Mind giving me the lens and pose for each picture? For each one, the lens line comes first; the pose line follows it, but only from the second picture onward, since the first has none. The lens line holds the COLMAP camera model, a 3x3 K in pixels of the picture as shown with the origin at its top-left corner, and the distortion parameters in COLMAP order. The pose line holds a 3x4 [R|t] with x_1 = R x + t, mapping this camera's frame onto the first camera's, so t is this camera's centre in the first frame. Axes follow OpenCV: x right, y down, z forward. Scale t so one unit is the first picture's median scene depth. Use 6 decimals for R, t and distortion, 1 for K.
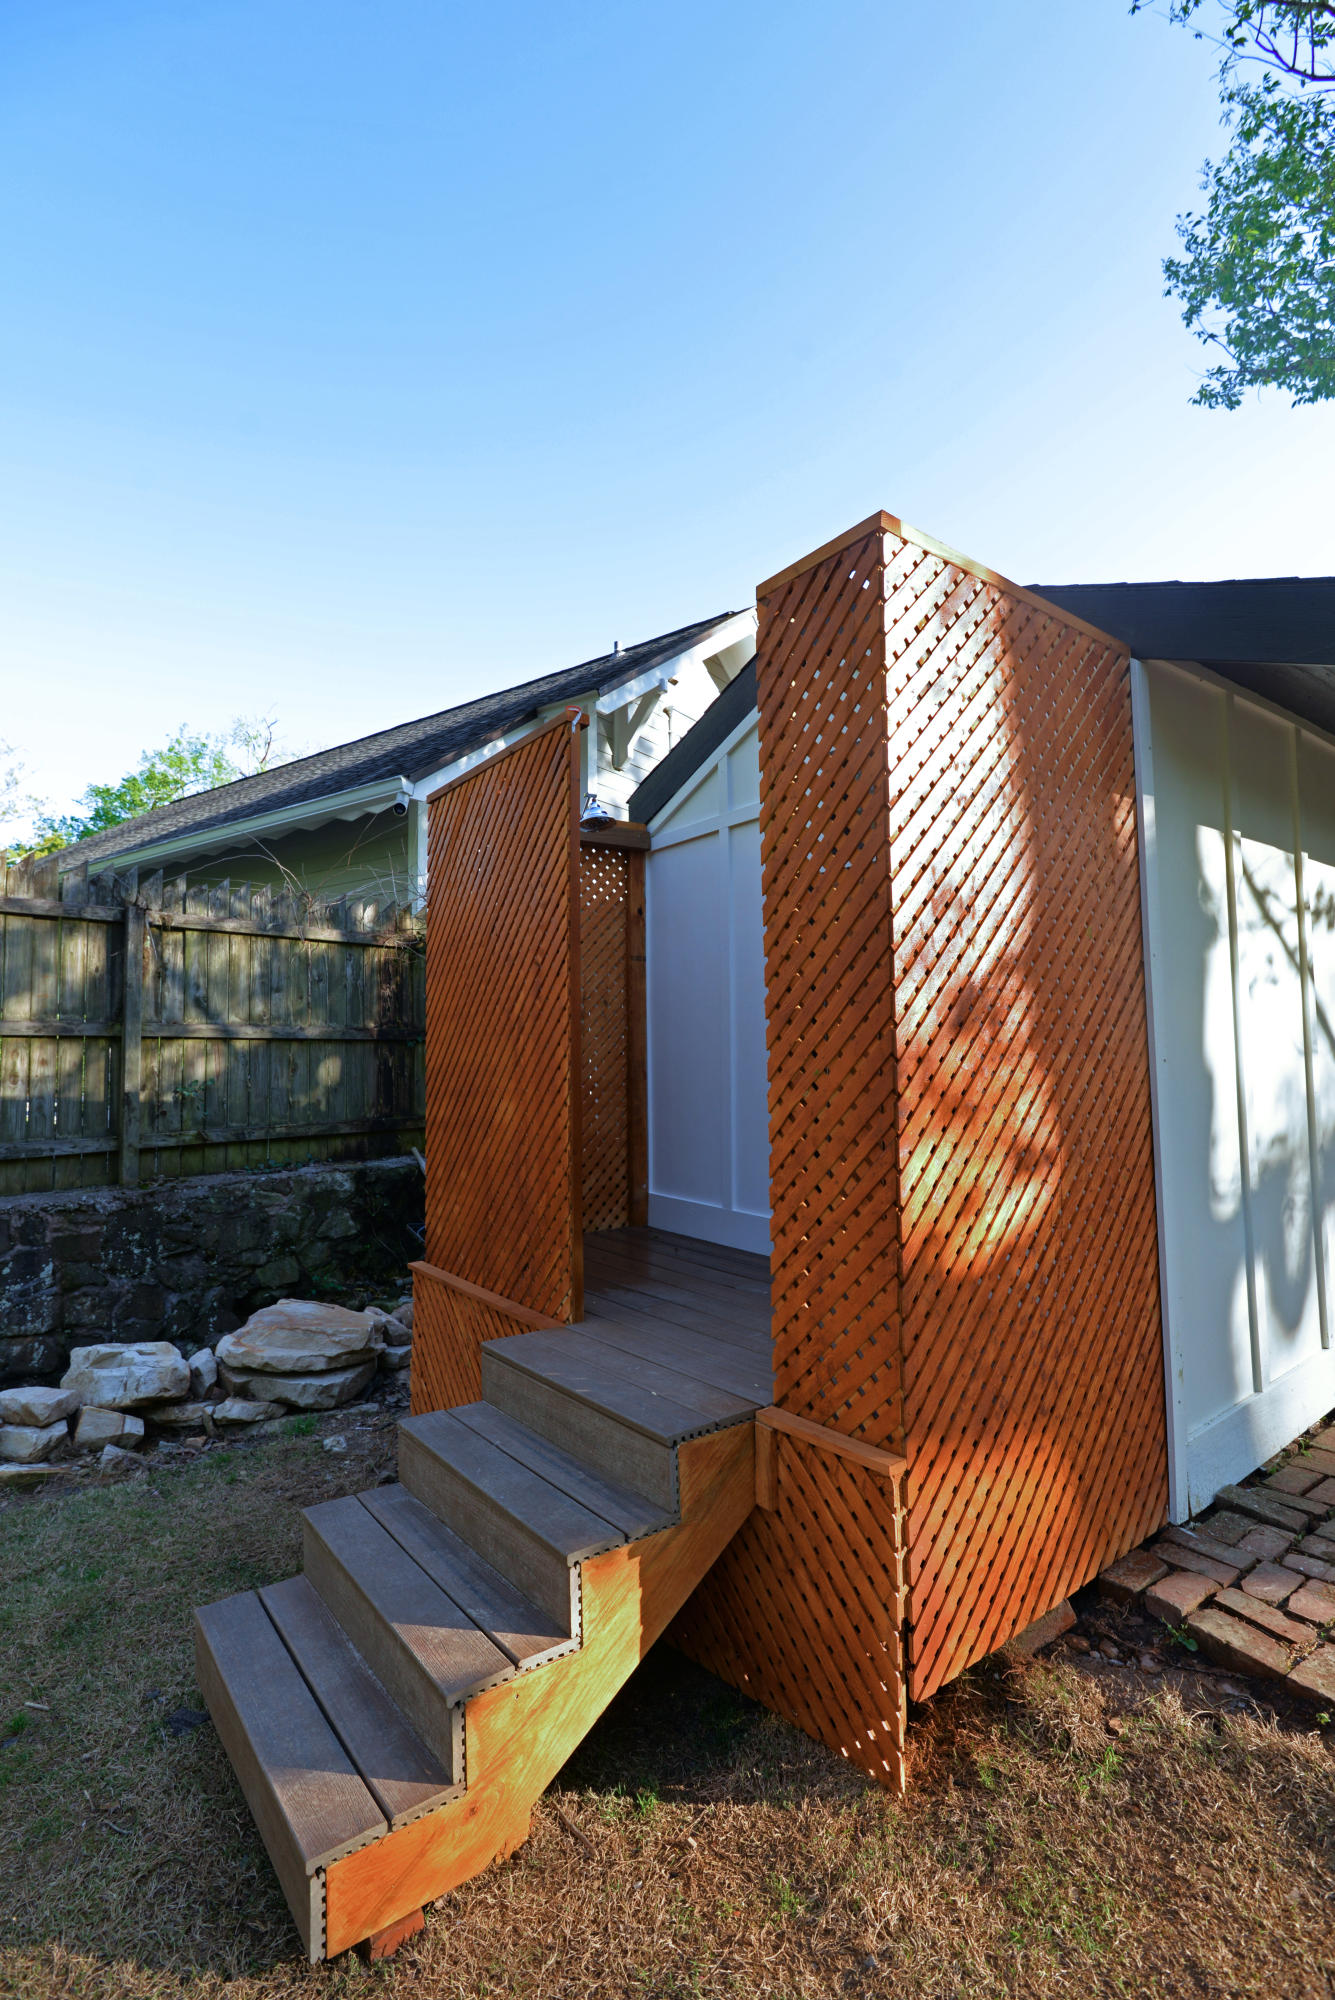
lens RADIAL K [[917.2, 0, 666.9], [0, 917.2, 1010.8], [0, 0, 1]] dist [-0.005340, -0.000302]
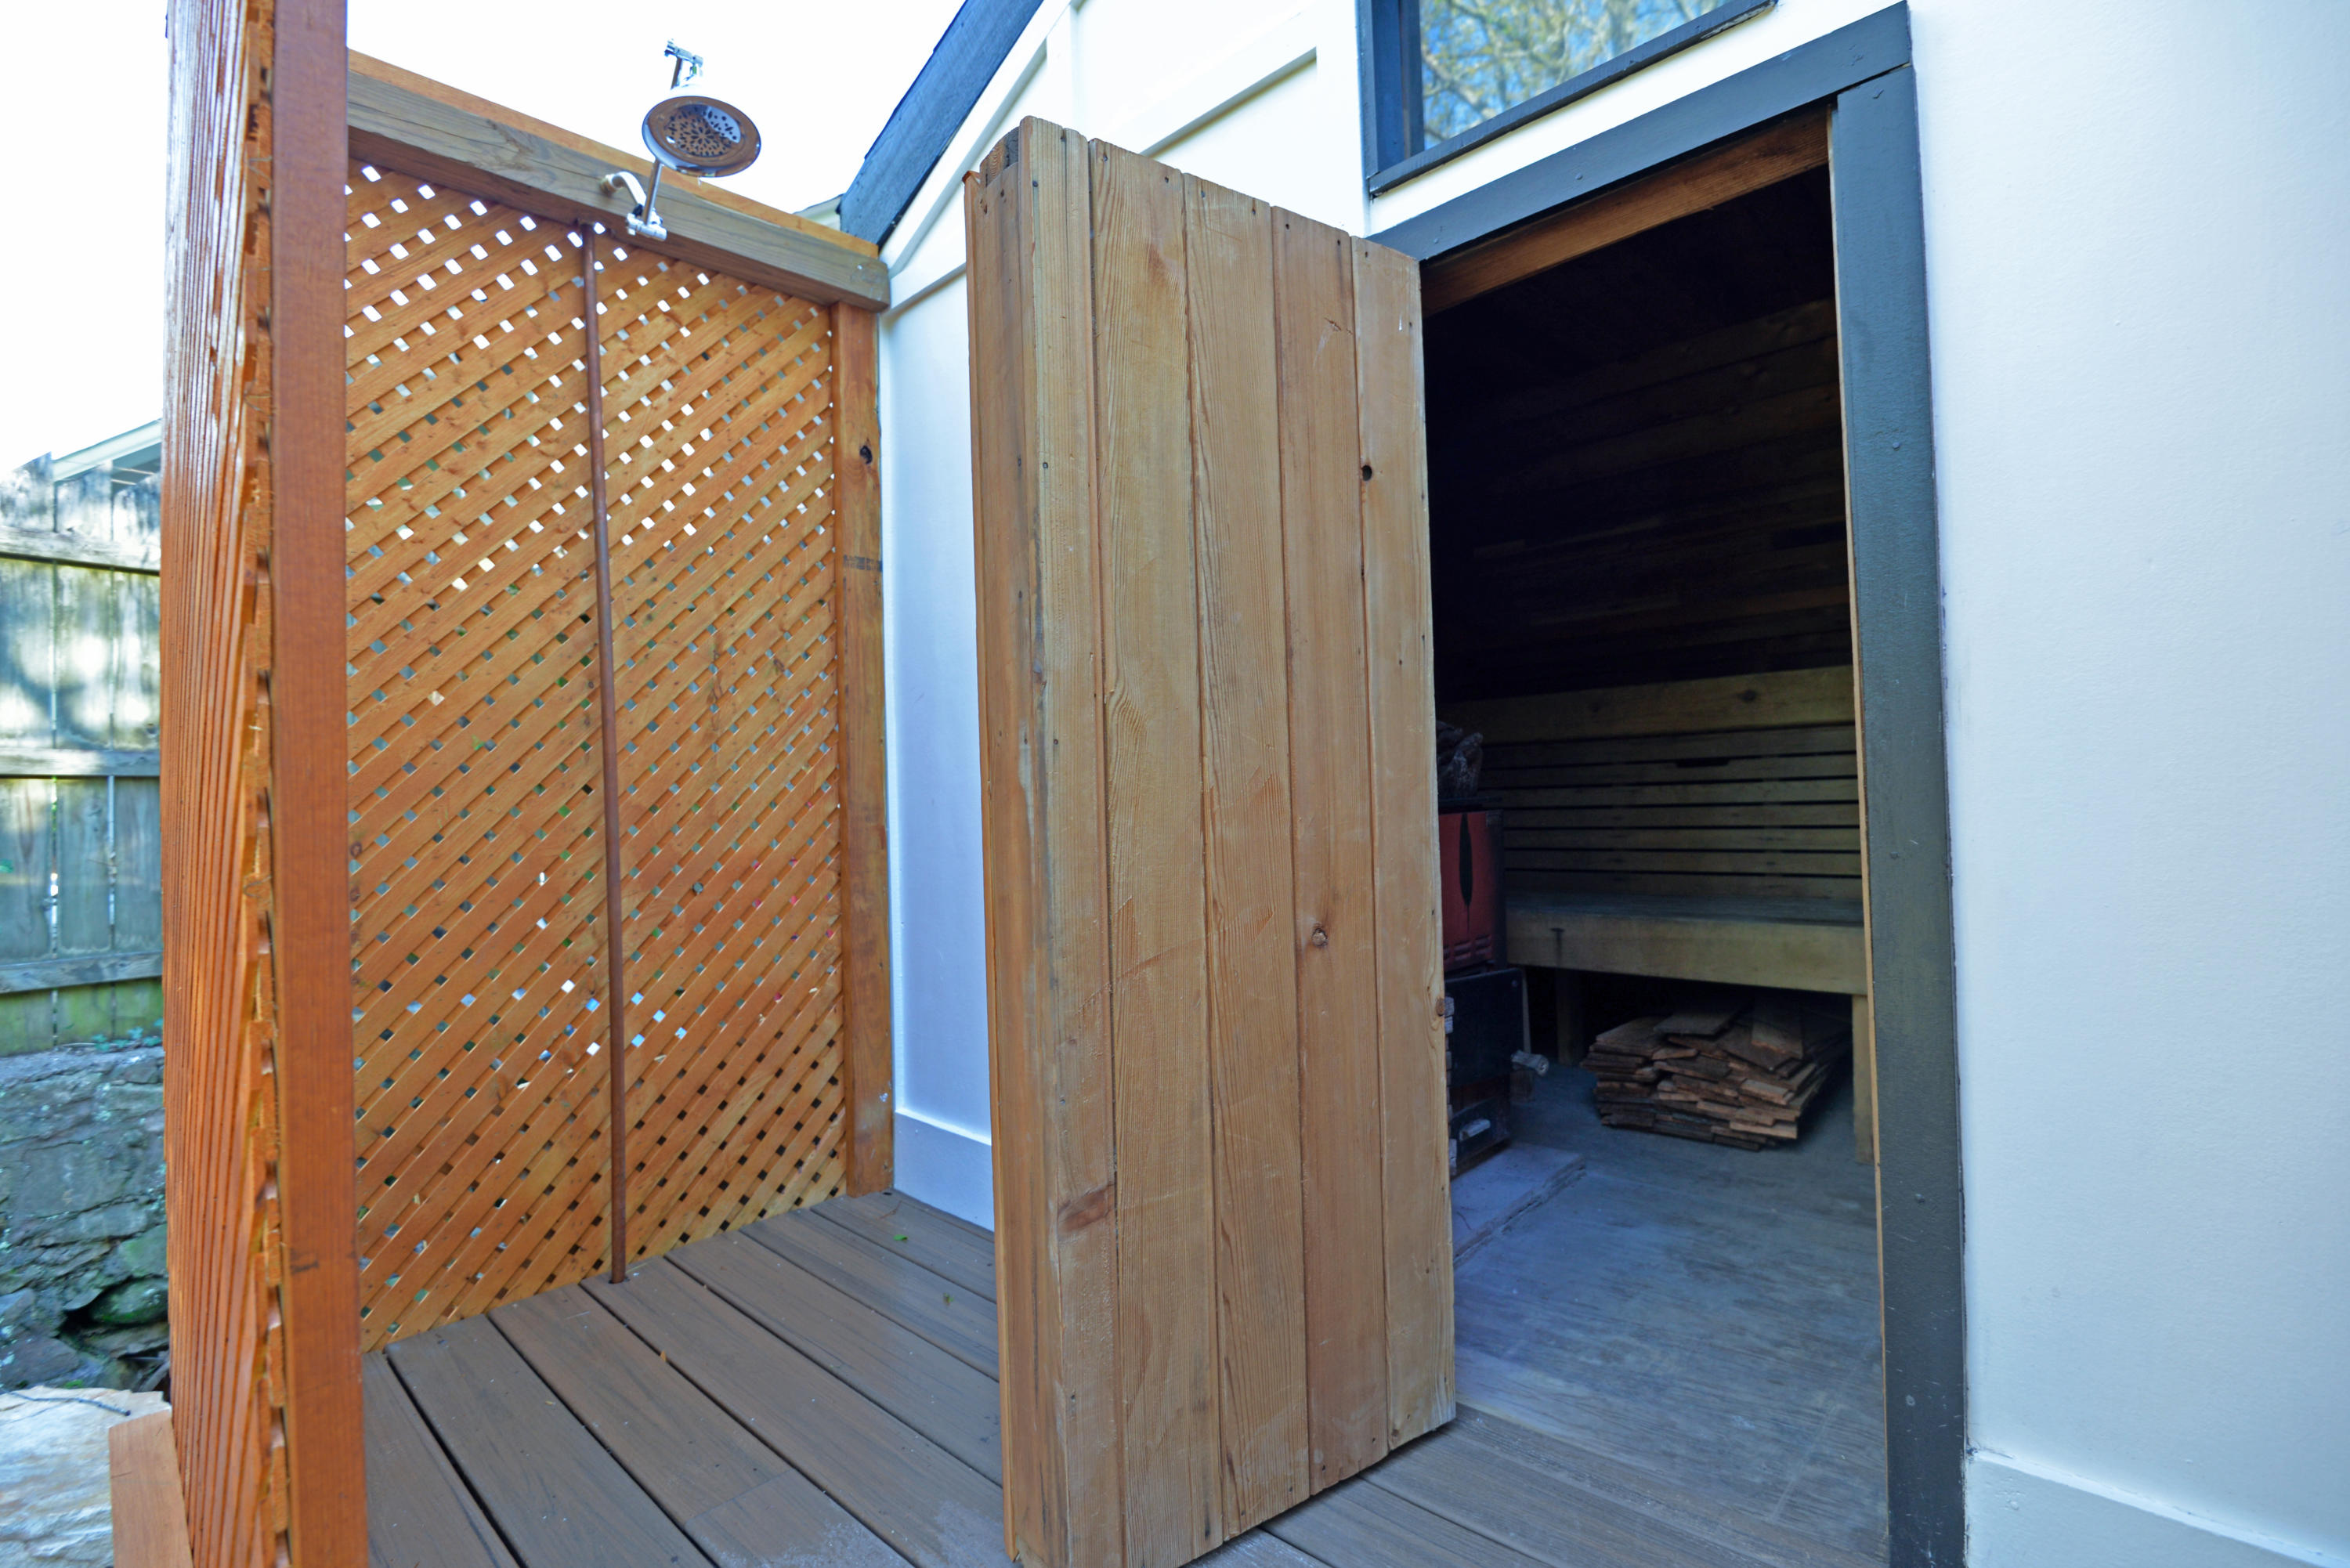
lens RADIAL K [[1077.6, 0, 1171.2], [0, 1077.6, 781.6], [0, 0, 1]] dist [-0.005340, -0.000302]
pose [[0.986610, -0.010365, 0.162768, 0.027457], [0.006641, 0.999704, 0.023411, 0.033057], [-0.162963, -0.022017, 0.986387, 0.486094]]
